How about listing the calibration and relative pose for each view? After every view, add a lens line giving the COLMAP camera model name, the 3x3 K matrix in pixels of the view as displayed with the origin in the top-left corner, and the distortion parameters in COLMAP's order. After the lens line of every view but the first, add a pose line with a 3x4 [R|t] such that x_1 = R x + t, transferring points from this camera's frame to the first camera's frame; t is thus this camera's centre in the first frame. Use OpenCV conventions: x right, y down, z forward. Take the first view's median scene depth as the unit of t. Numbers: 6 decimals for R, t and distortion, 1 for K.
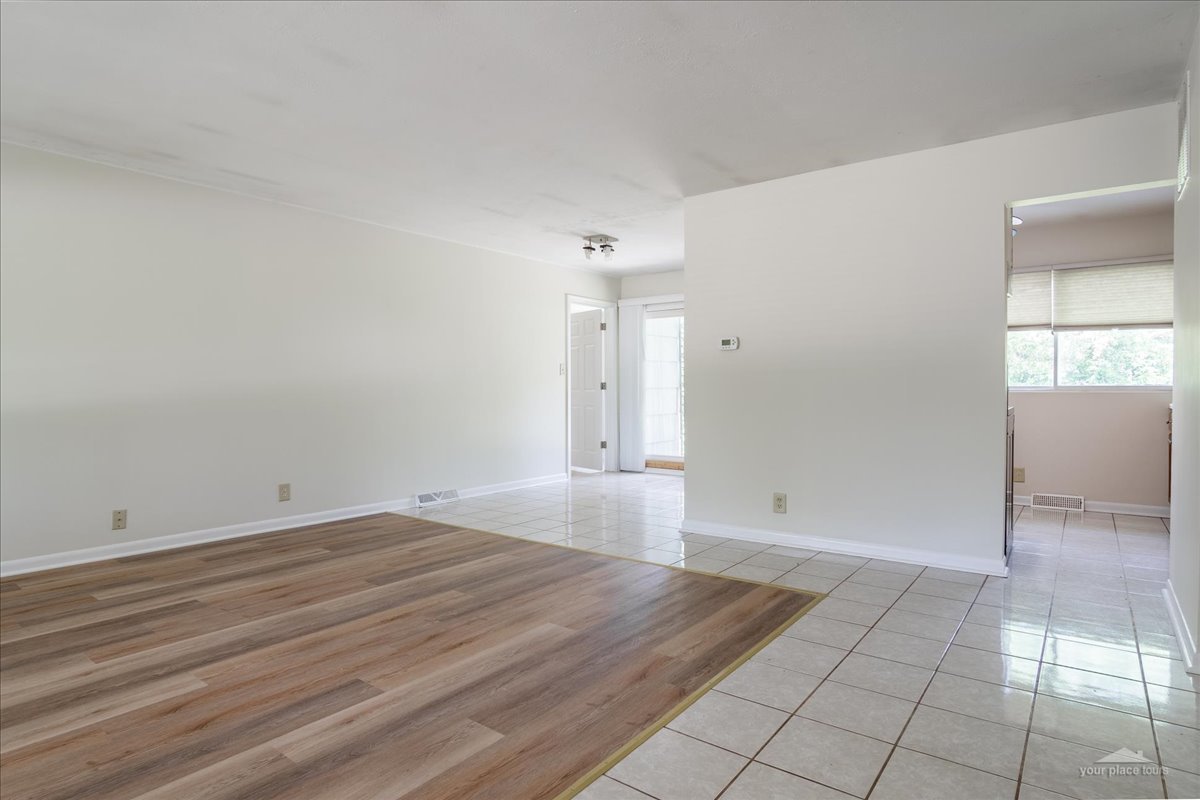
lens RADIAL K [[650.7, 0, 600.0], [0, 650.7, 400.0], [0, 0, 1]] dist [-0.024106, 0.000329]
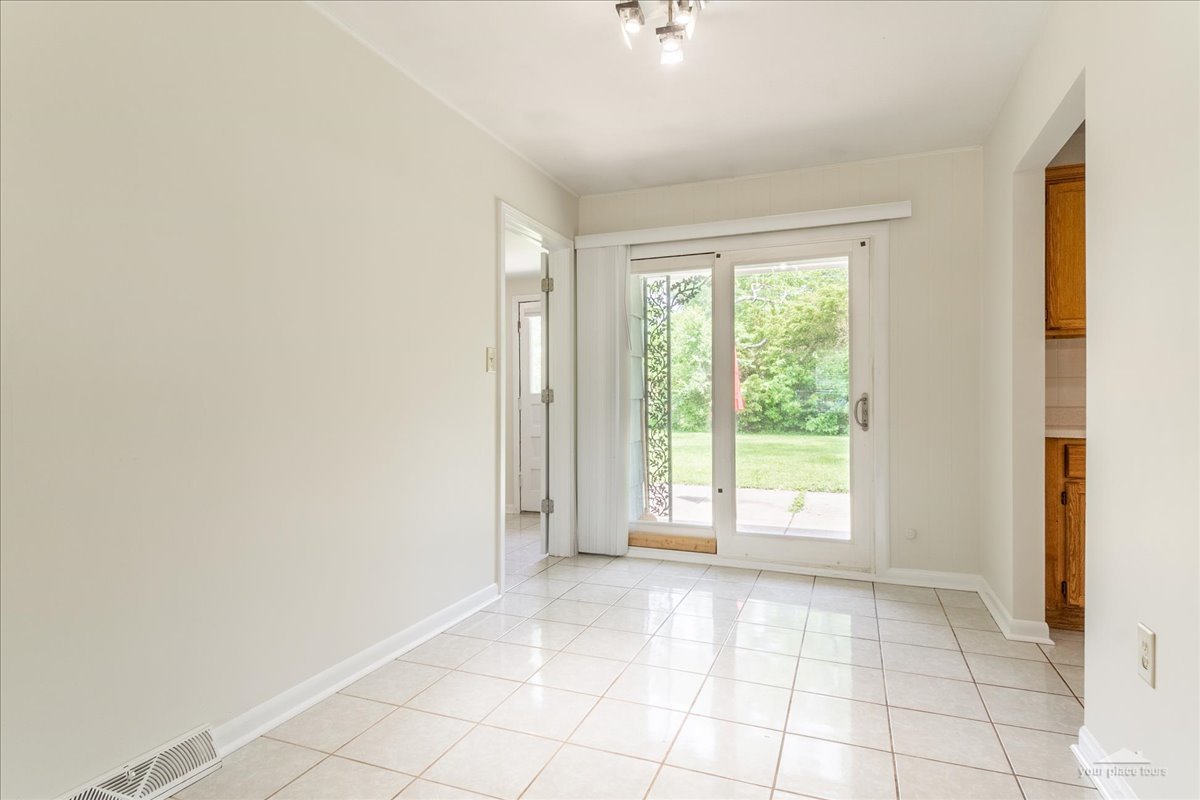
lens RADIAL K [[628.9, 0, 600.0], [0, 628.9, 400.0], [0, 0, 1]] dist [0.038207, -0.000311]
pose [[0.960420, 0.000987, 0.278555, -0.213266], [0.004461, 0.999811, -0.018921, -0.017207], [-0.278521, 0.019415, 0.960234, 1.077261]]
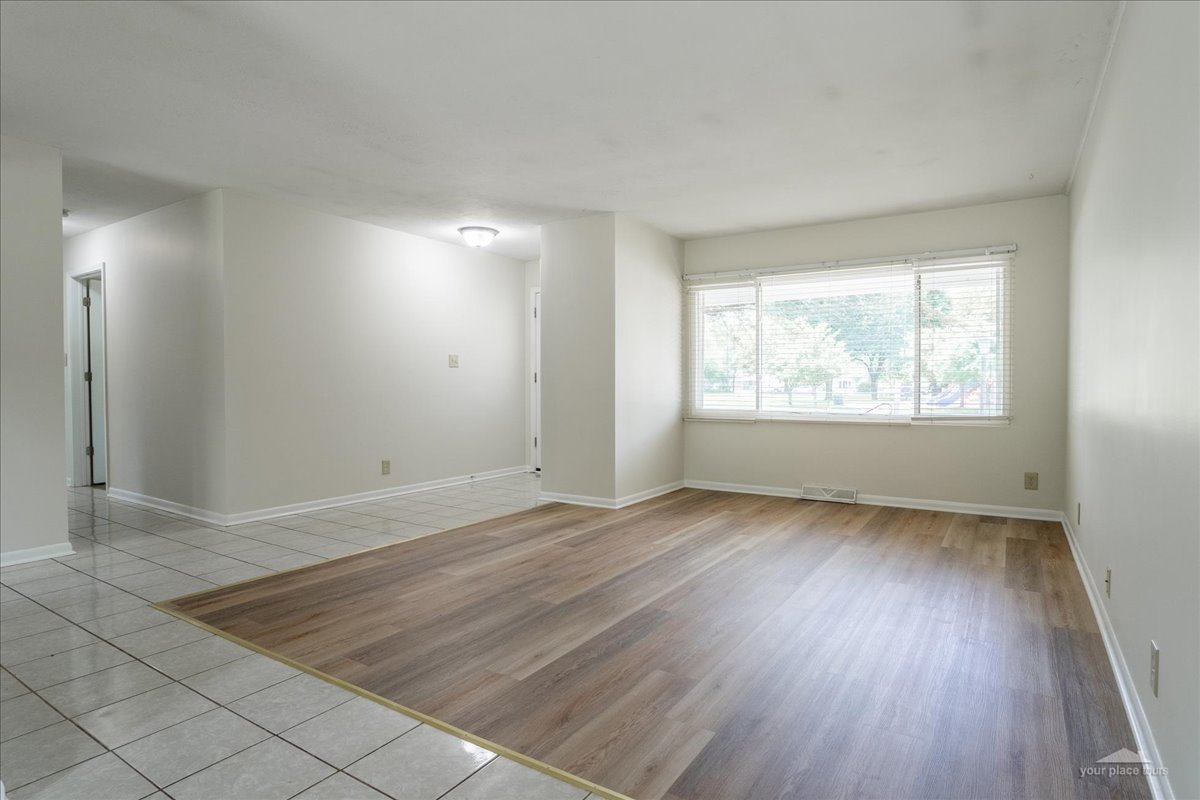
lens RADIAL K [[642.0, 0, 604.3], [0, 642.0, 398.9], [0, 0, 1]] dist [-0.039660, 0.012014]
pose [[-0.996407, 0.004230, -0.084587, -0.197654], [0.000405, 0.998978, 0.045195, -0.031782], [0.084691, 0.044999, -0.995391, 1.711127]]
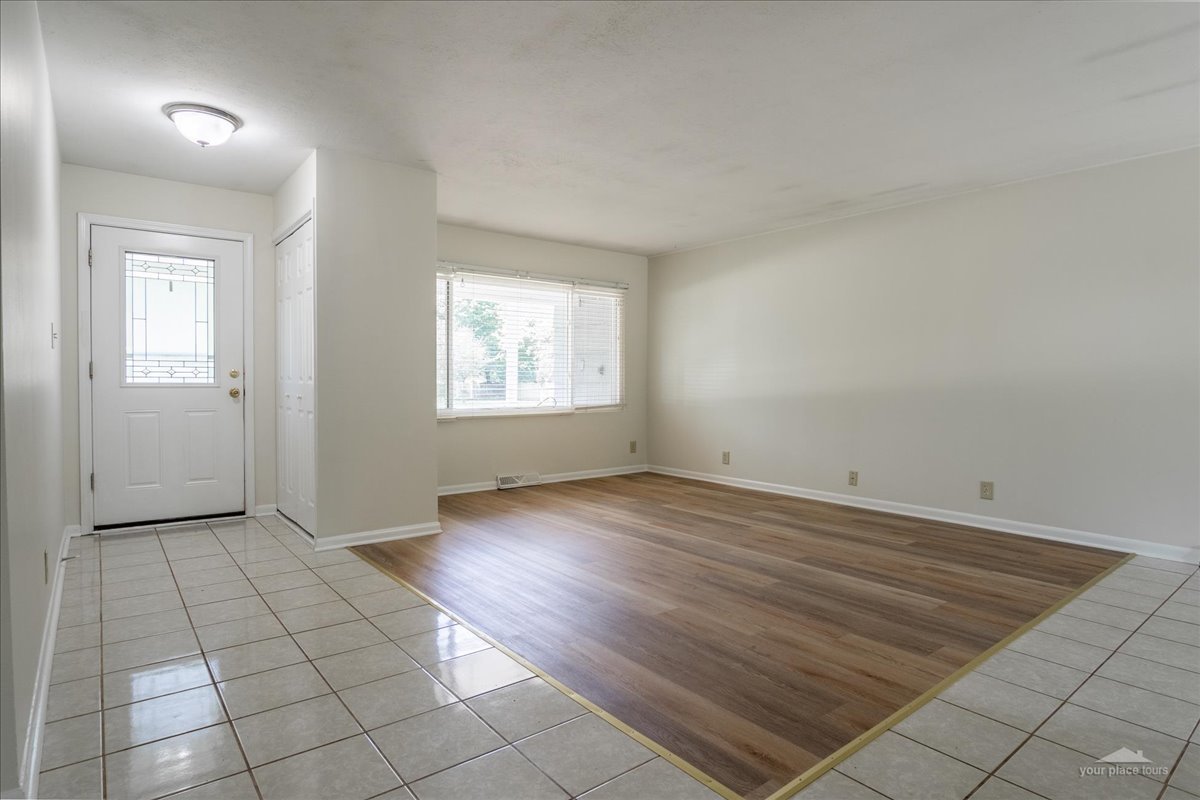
lens RADIAL K [[642.0, 0, 604.3], [0, 642.0, 398.9], [0, 0, 1]] dist [-0.039660, 0.012014]
pose [[-0.241839, 0.029597, -0.969865, 0.721874], [-0.022678, 0.999089, 0.036143, -0.017763], [0.970051, 0.030735, -0.240947, 0.874411]]
